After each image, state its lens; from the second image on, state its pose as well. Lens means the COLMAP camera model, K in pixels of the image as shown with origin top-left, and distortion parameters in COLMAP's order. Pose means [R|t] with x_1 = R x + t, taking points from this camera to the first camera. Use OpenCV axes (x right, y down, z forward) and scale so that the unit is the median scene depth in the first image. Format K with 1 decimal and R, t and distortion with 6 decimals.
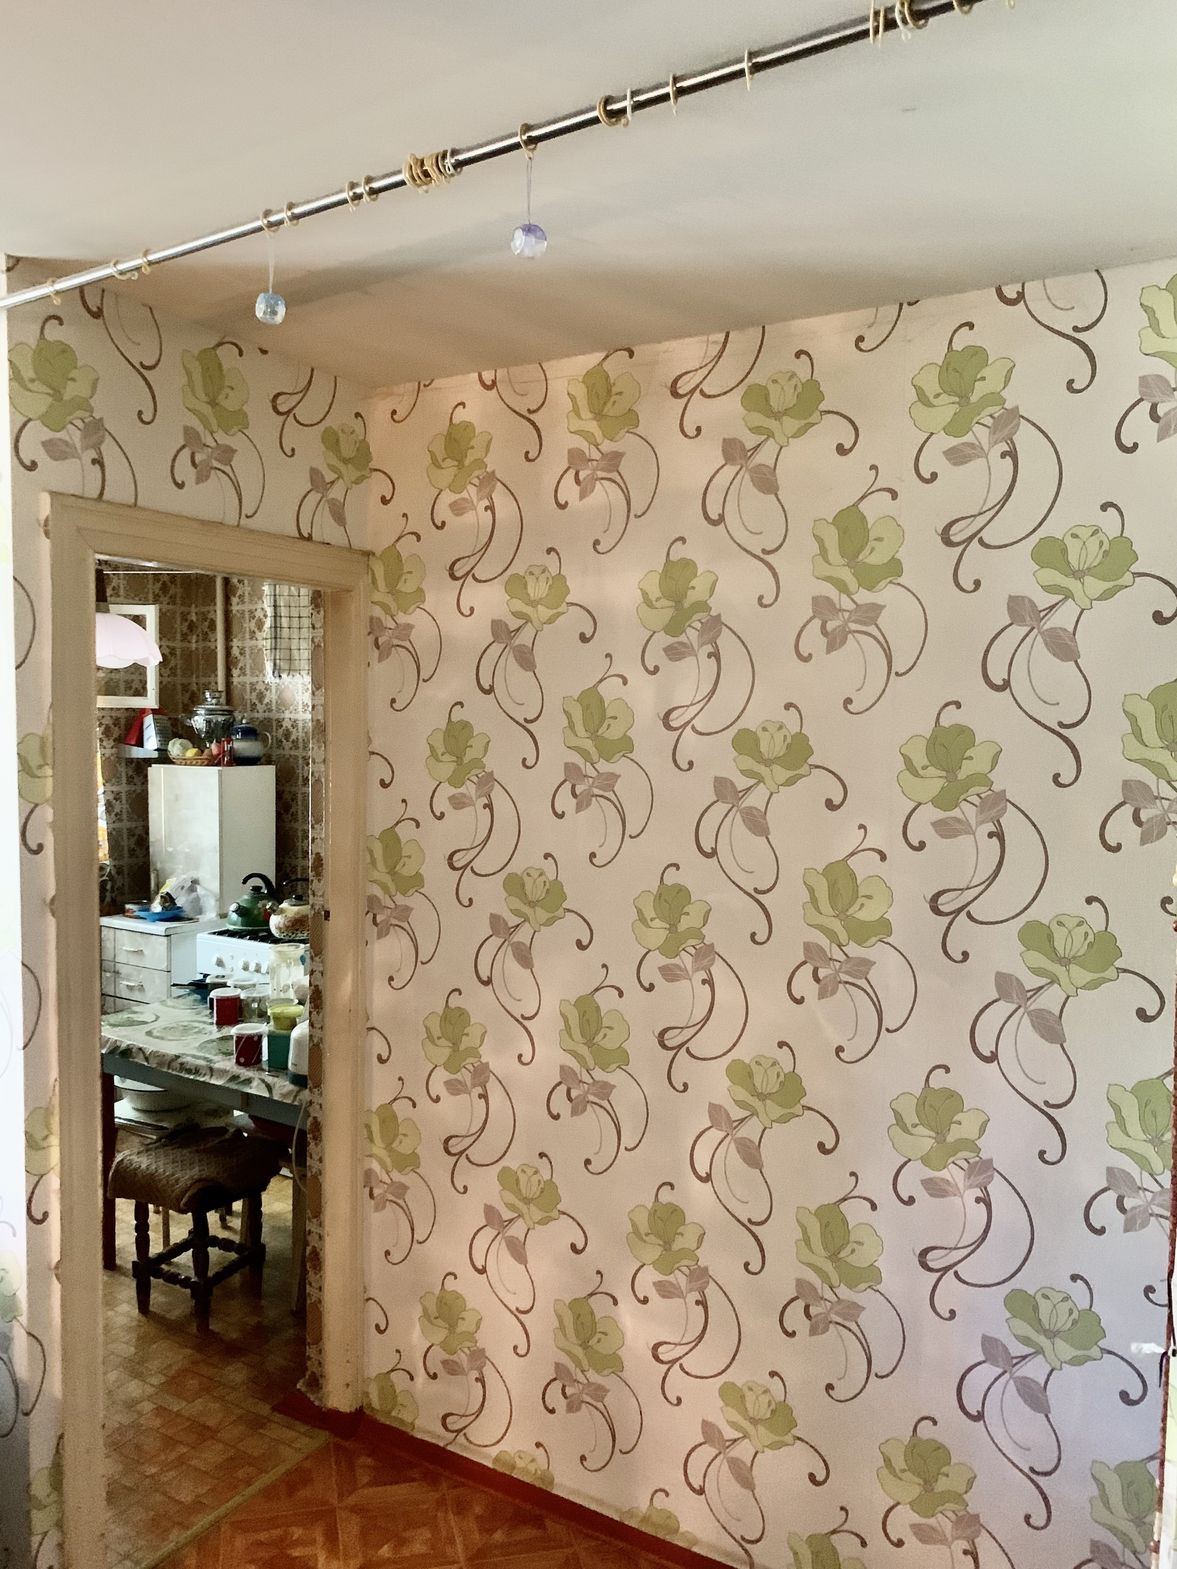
lens RADIAL K [[1178.4, 0, 588.5], [0, 1178.4, 784.5], [0, 0, 1]] dist [-0.005613, -0.001883]
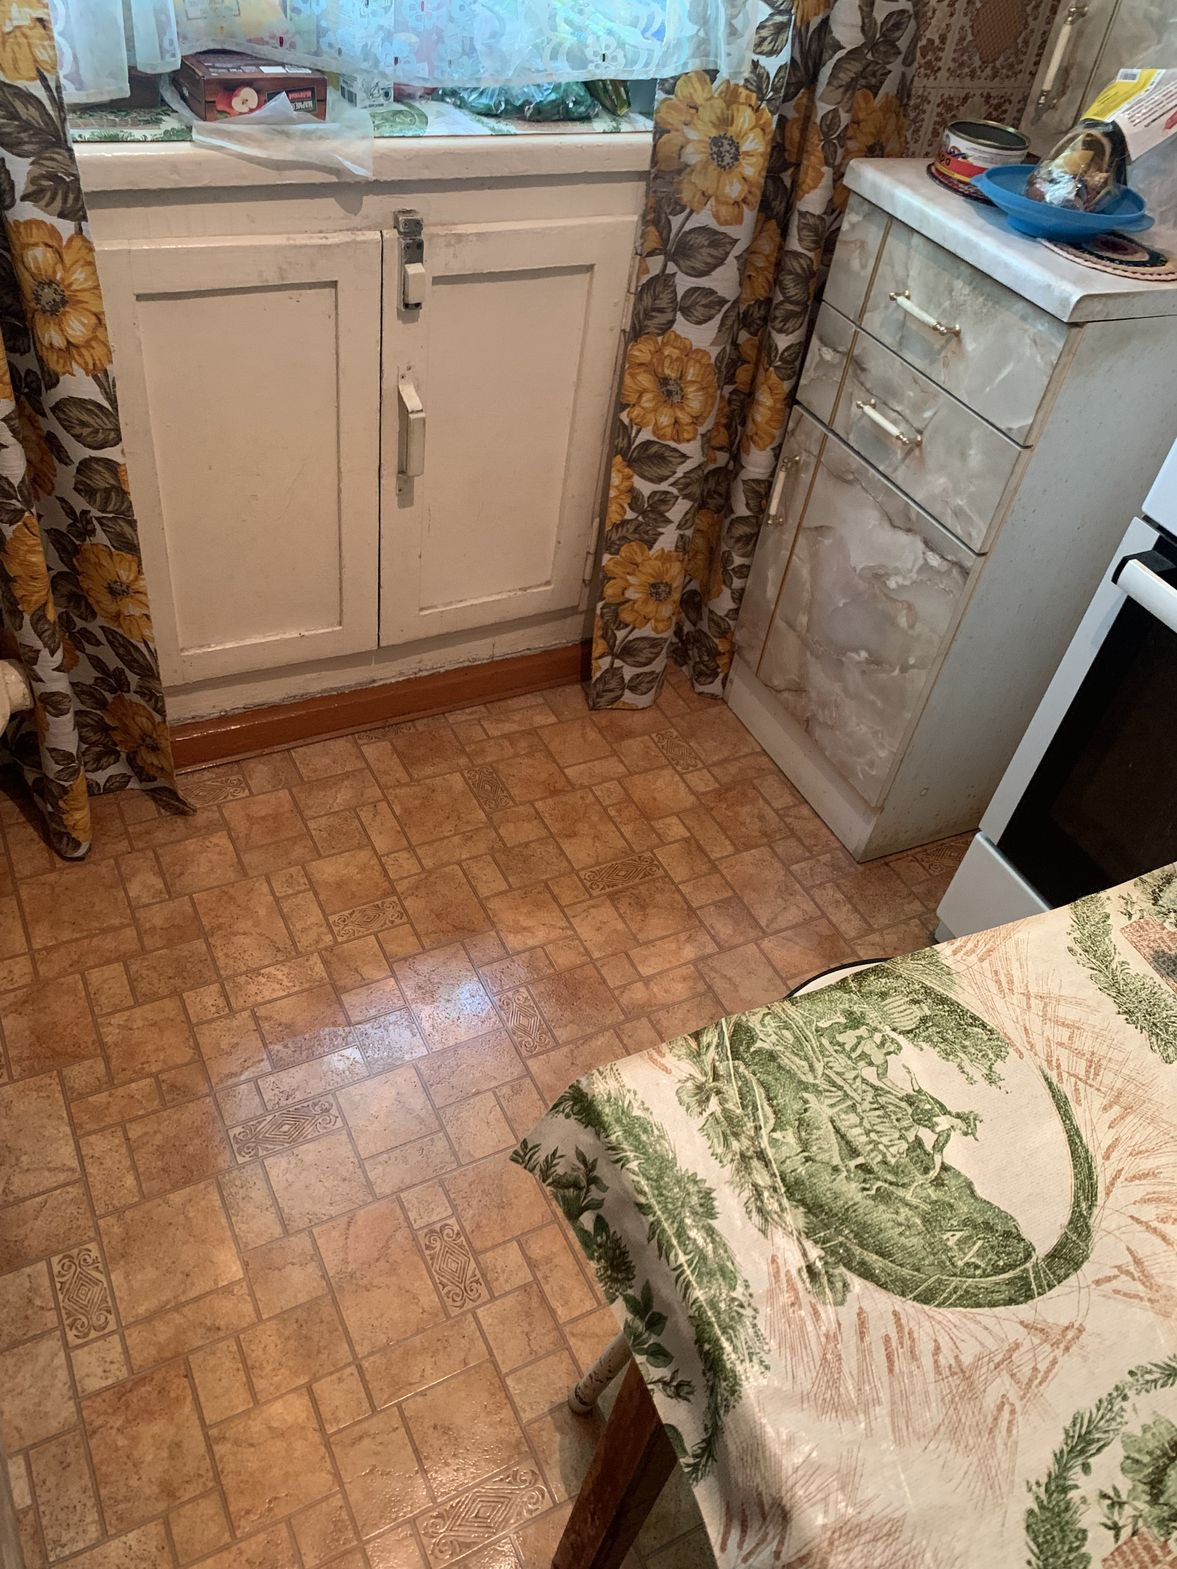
lens RADIAL K [[1178.4, 0, 588.5], [0, 1178.4, 784.5], [0, 0, 1]] dist [-0.005613, -0.001883]
pose [[0.835280, 0.441655, -0.327486, -0.306278], [-0.145149, 0.751616, 0.643433, 0.050209], [0.530319, -0.489913, 0.691915, 0.684281]]
